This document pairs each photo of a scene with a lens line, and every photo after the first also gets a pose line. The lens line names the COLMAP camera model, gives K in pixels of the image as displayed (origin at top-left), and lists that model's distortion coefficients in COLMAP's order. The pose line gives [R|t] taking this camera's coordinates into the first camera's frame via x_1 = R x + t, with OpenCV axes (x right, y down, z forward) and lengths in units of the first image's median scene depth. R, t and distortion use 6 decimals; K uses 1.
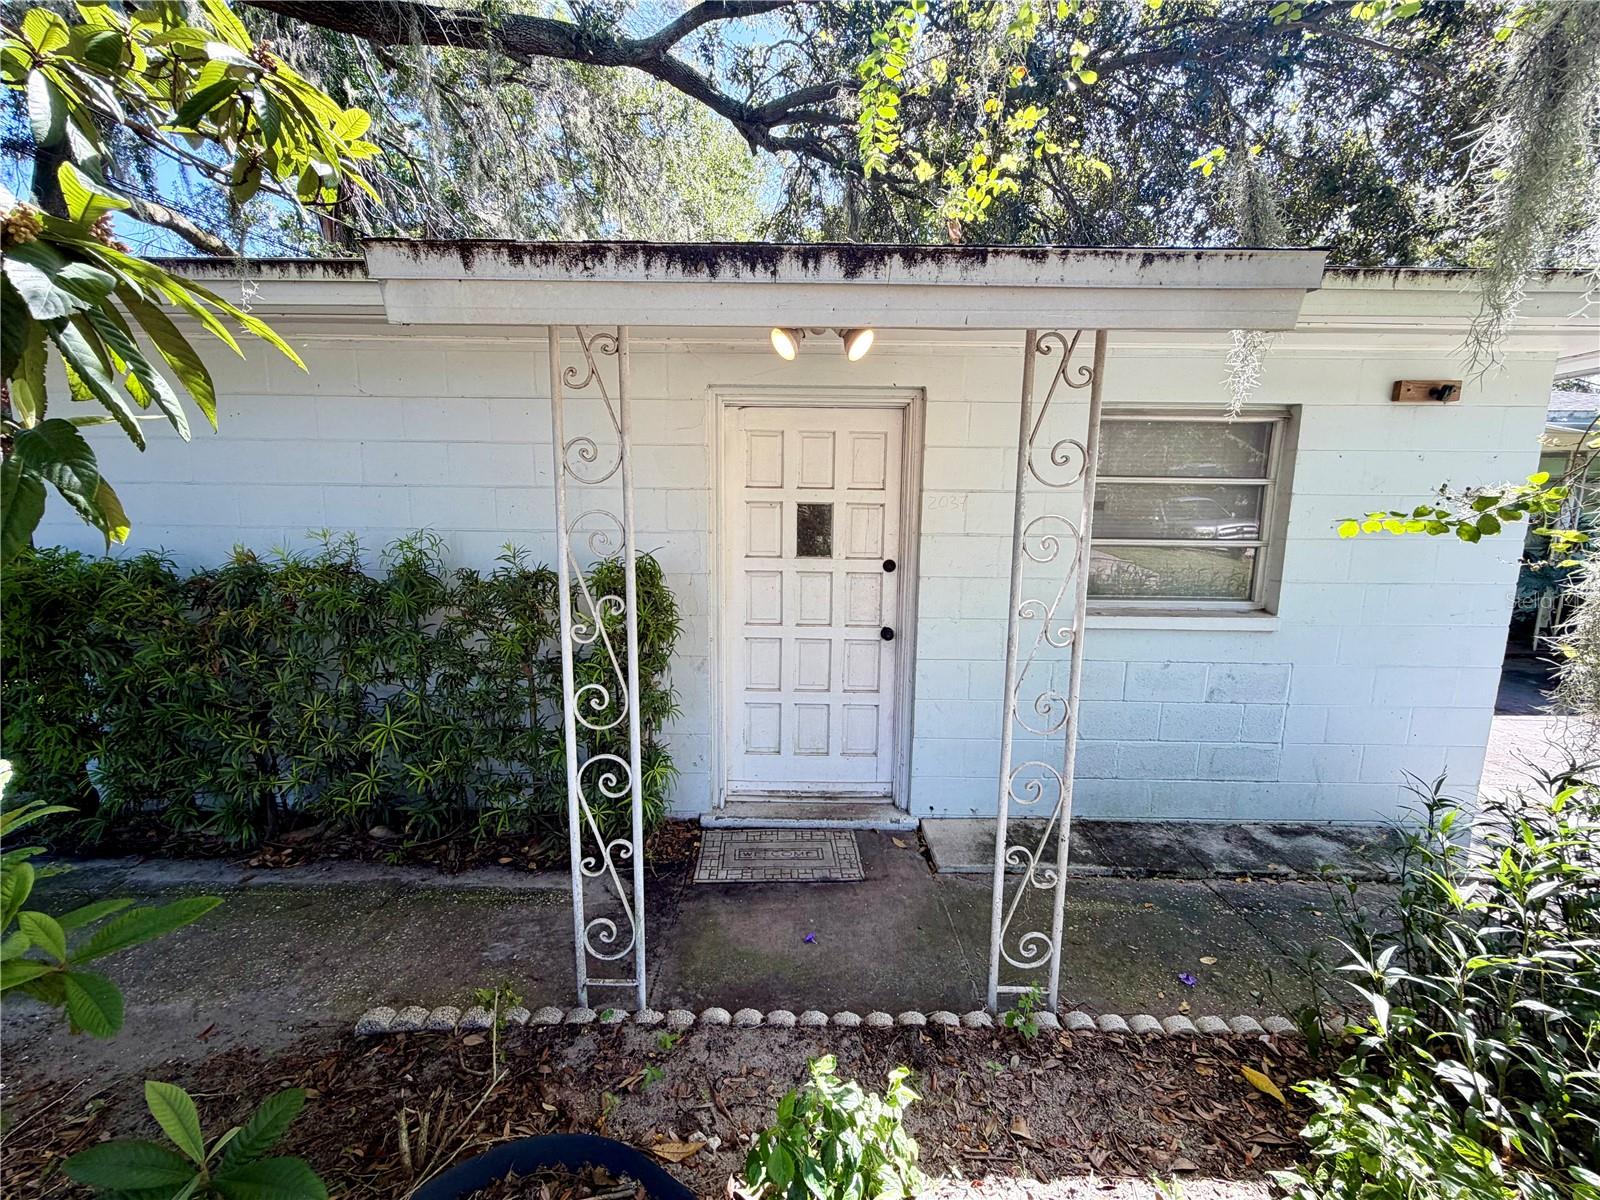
lens RADIAL K [[639.3, 0, 801.3], [0, 639.3, 599.0], [0, 0, 1]] dist [0.002839, -0.000915]
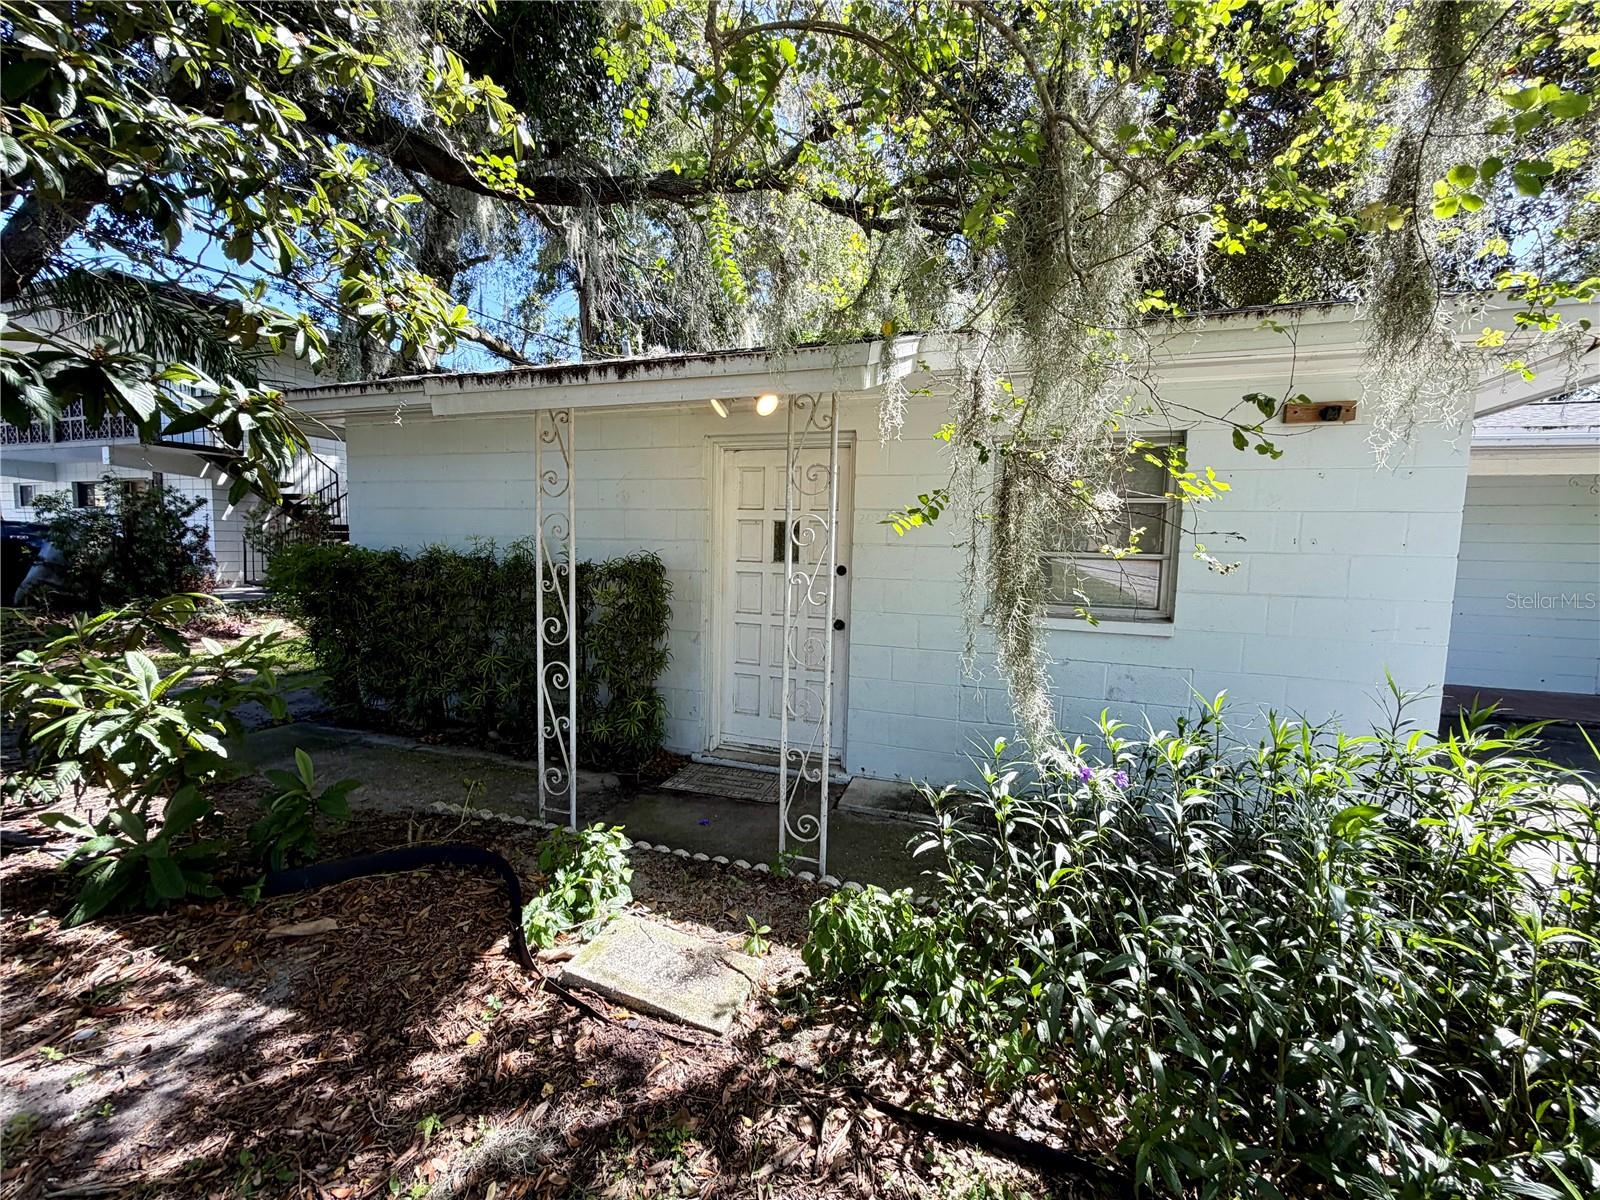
lens RADIAL K [[639.3, 0, 797.8], [0, 639.3, 599.6], [0, 0, 1]] dist [0.002839, -0.000915]
pose [[0.946286, 0.038551, -0.321025, 0.541113], [-0.060047, 0.996548, -0.057328, 0.096368], [0.317707, 0.073525, 0.945334, -0.248027]]
